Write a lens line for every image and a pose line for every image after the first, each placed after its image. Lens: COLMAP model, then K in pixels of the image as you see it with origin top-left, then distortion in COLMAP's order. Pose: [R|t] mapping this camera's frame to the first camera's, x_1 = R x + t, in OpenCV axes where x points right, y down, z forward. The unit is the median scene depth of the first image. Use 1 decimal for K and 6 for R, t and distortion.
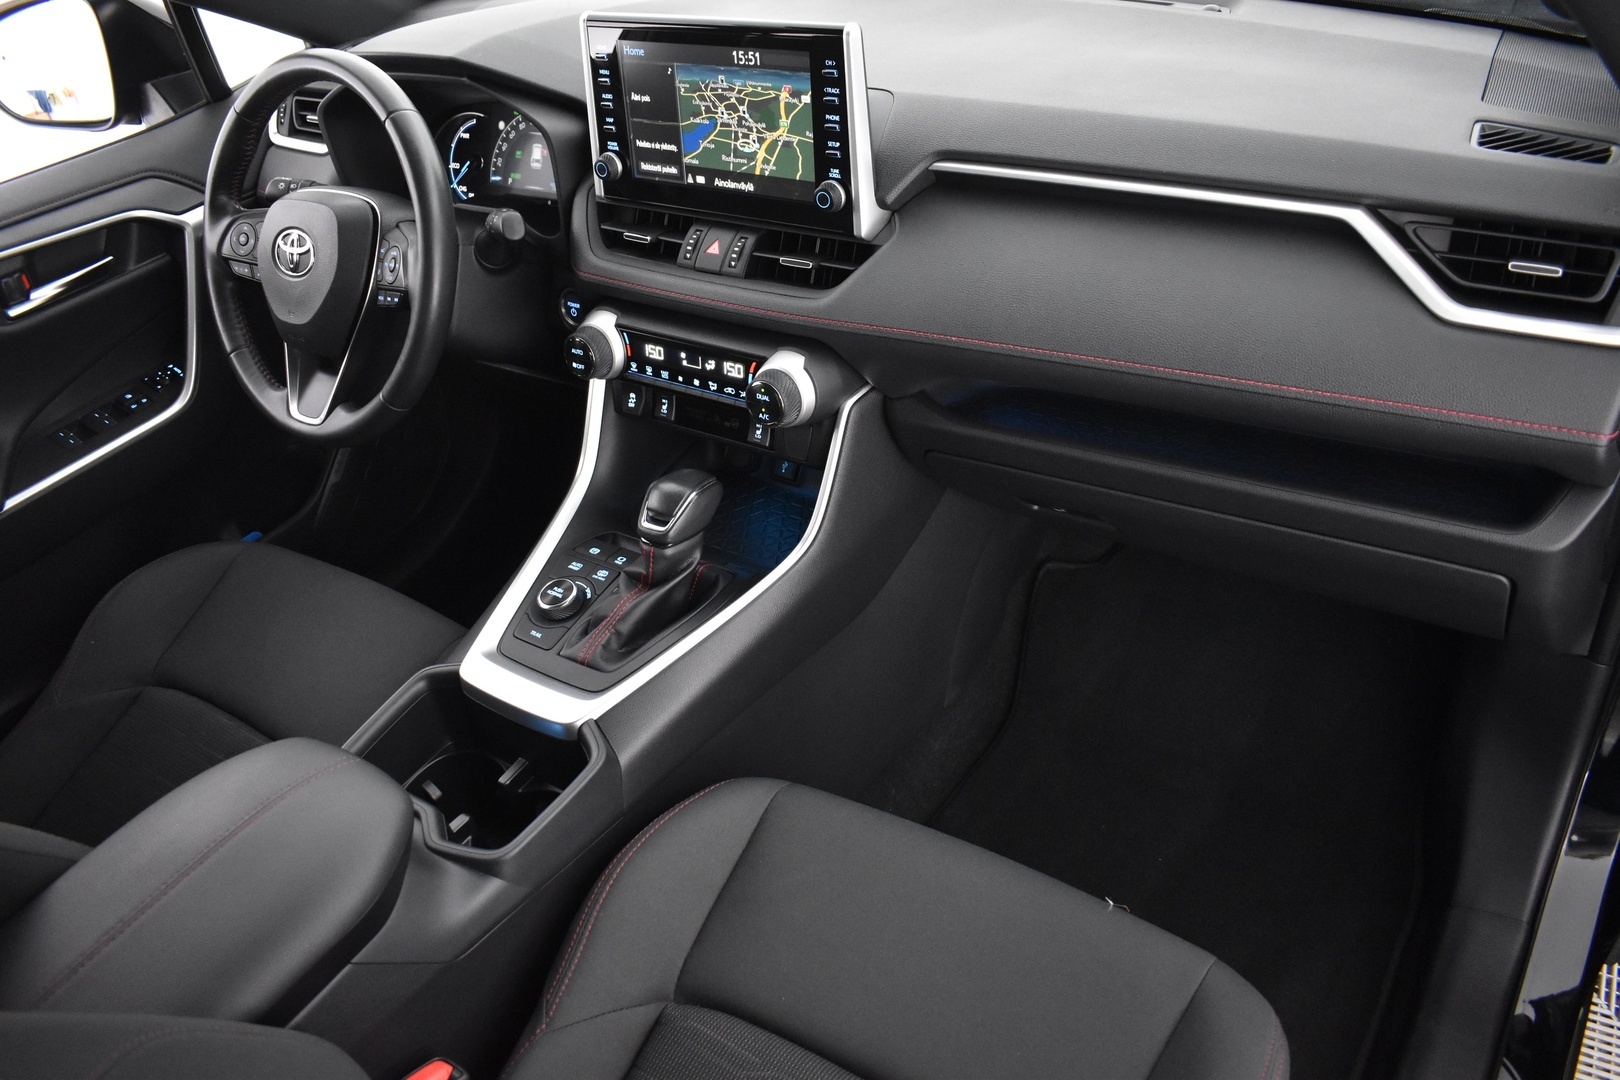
lens RADIAL K [[1255.8, 0, 806.4], [0, 1255.8, 517.8], [0, 0, 1]] dist [-0.097071, 0.021371]
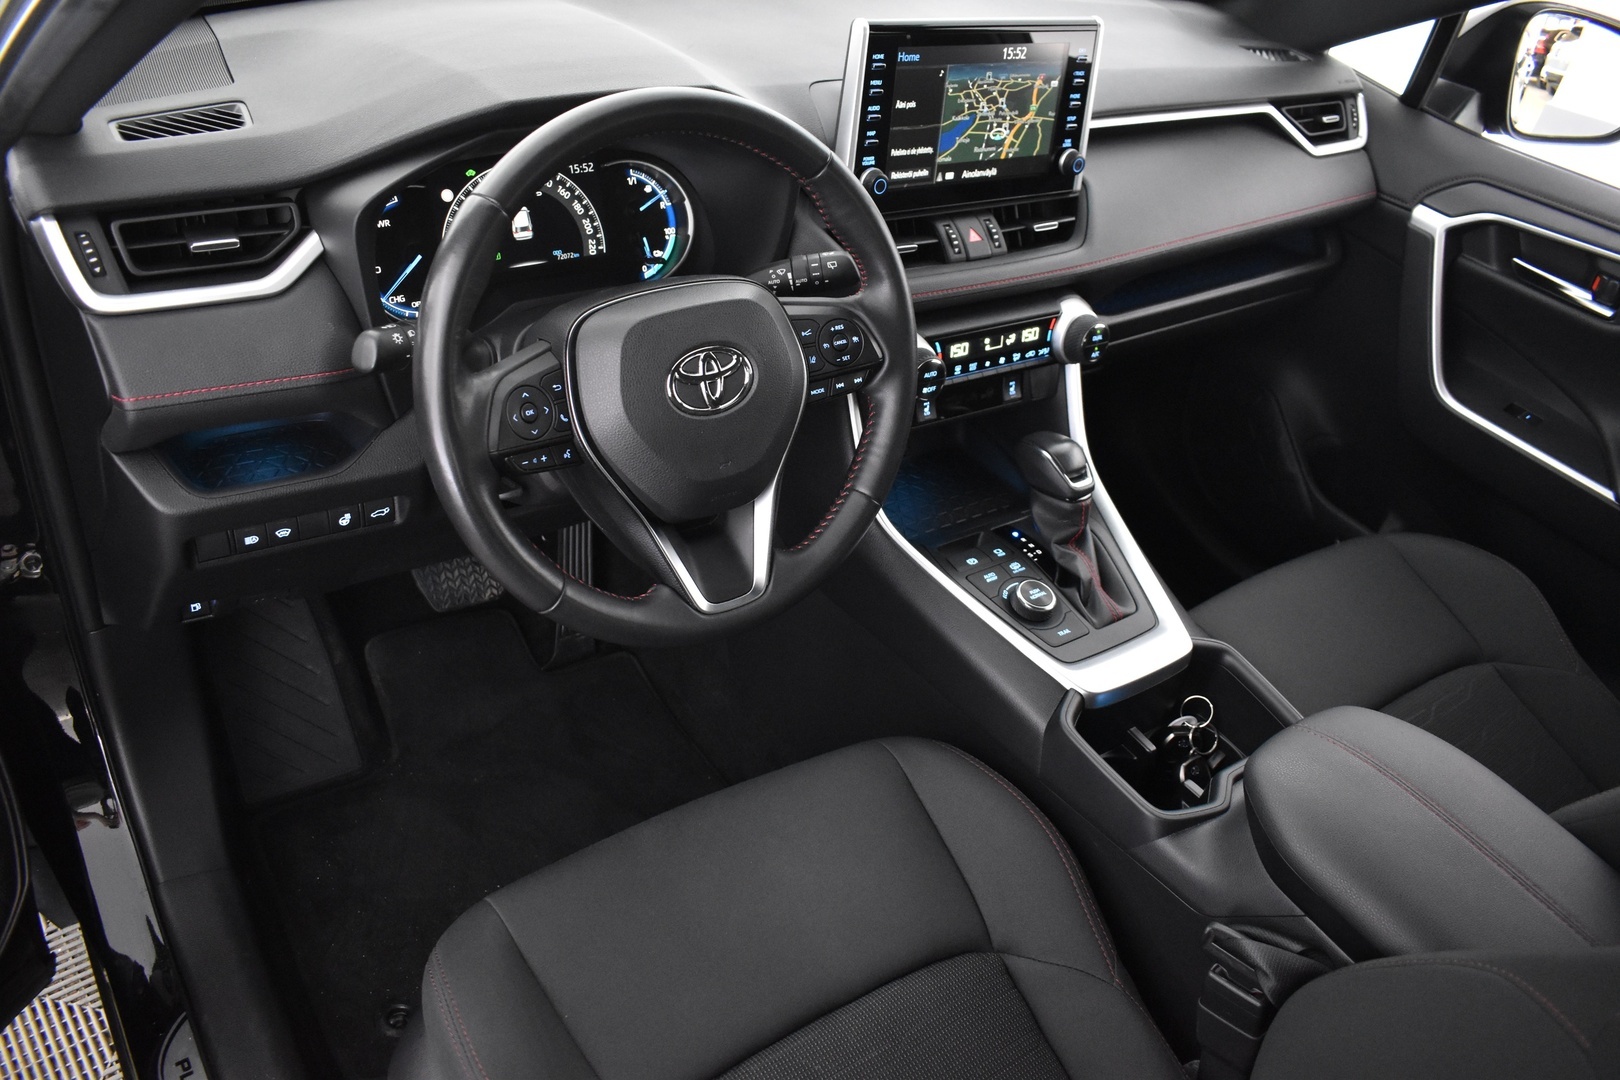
lens RADIAL K [[1255.8, 0, 814.2], [0, 1255.8, 529.9], [0, 0, 1]] dist [-0.097071, 0.021371]
pose [[0.335215, -0.405983, 0.850182, -1.115859], [0.385860, 0.882399, 0.269228, -0.332297], [-0.859501, 0.237802, 0.452446, 0.696090]]
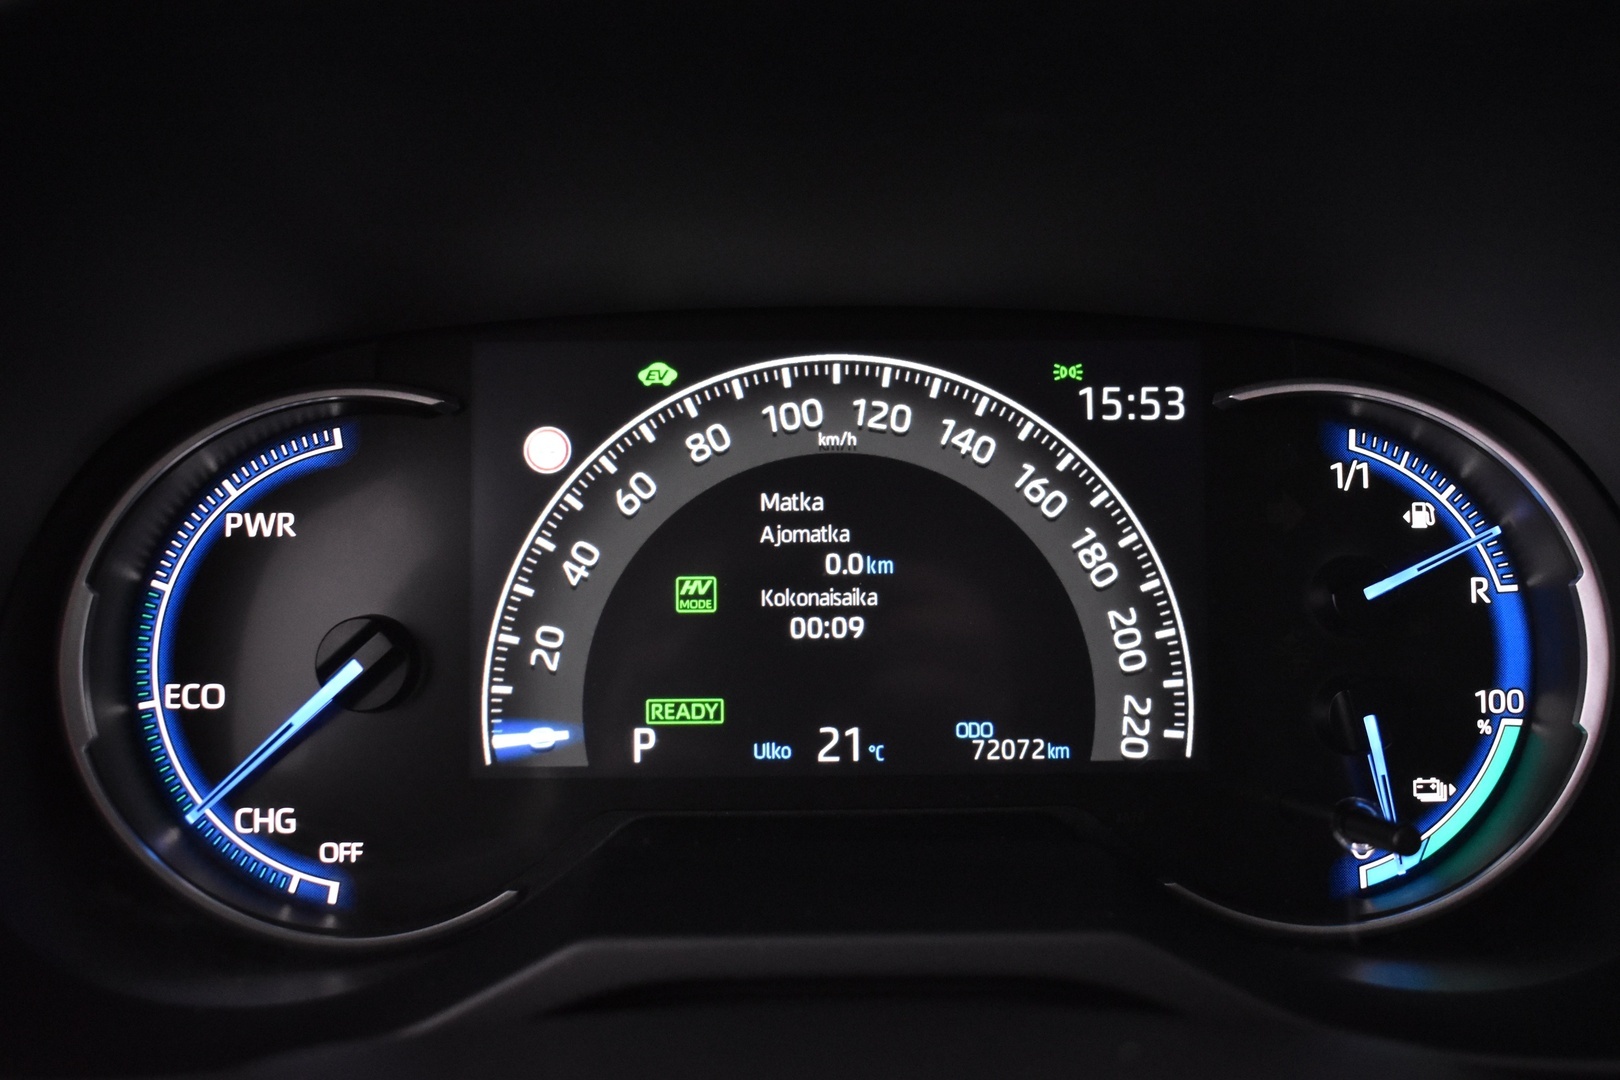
lens RADIAL K [[1667.5, 0, 811.3], [0, 1667.5, 531.0], [0, 0, 1]] dist [-0.067183, 0.000000]
pose [[0.805943, -0.081905, 0.586300, -0.465158], [0.248109, 0.945938, -0.208912, -0.316517], [-0.537492, 0.313837, 0.782693, 1.021436]]
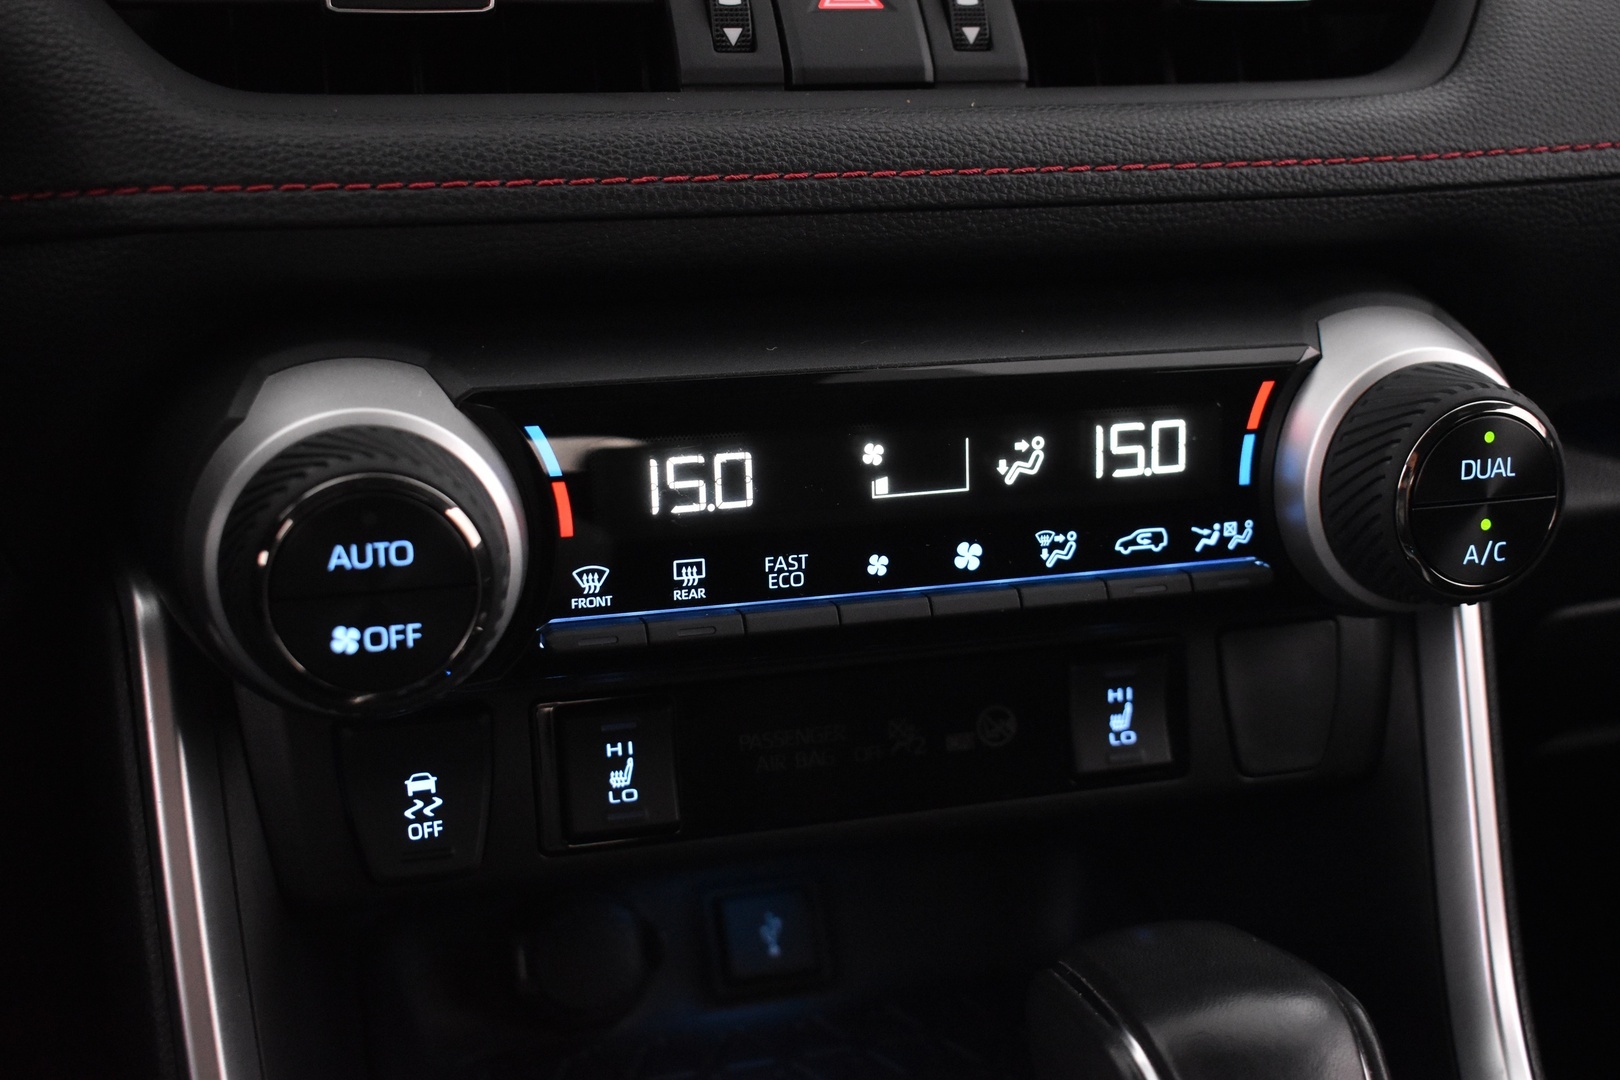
lens RADIAL K [[1949.7, 0, 808.9], [0, 1949.7, 542.7], [0, 0, 1]] dist [-0.059402, 0.000000]
pose [[0.621430, -0.165730, 0.765740, -0.370029], [0.360936, 0.928036, -0.092059, -0.089656], [-0.695377, 0.333592, 0.636528, 0.808111]]
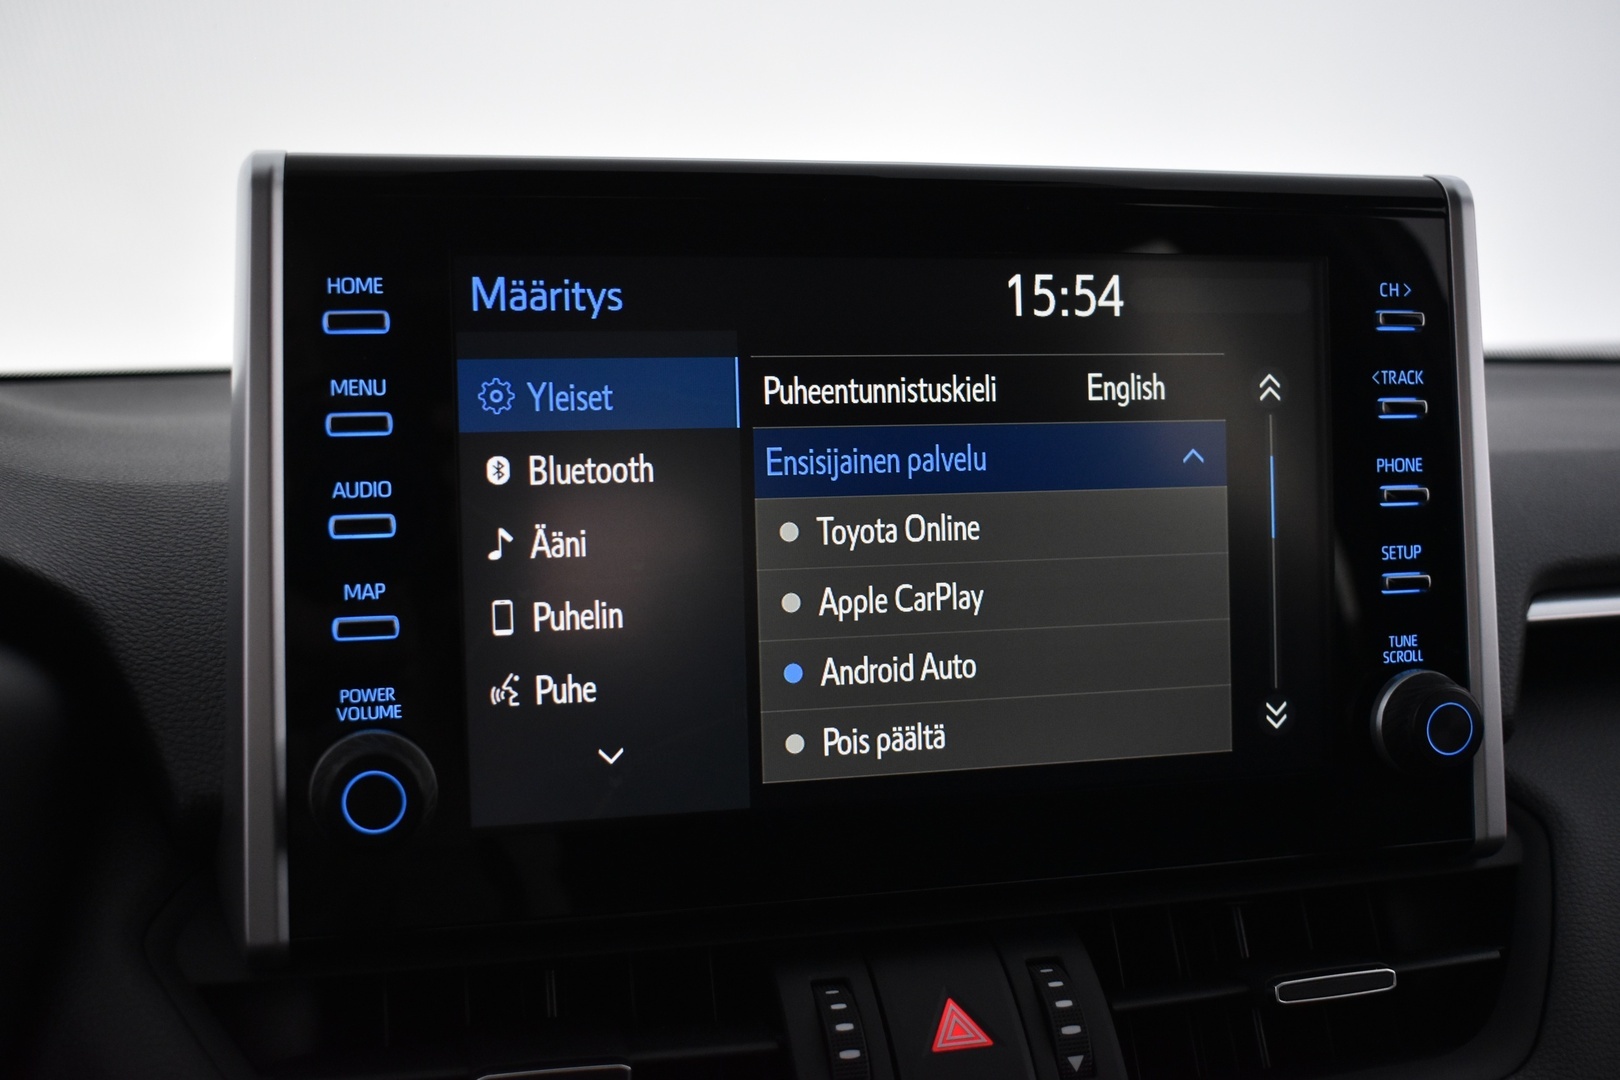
lens RADIAL K [[1785.1, 0, 809.8], [0, 1785.1, 531.8], [0, 0, 1]] dist [-0.066742, 0.000000]
pose [[0.656286, 0.014363, 0.754376, -0.359733], [0.370494, 0.864846, -0.338786, -0.191952], [-0.657285, 0.501832, 0.562264, 0.769901]]
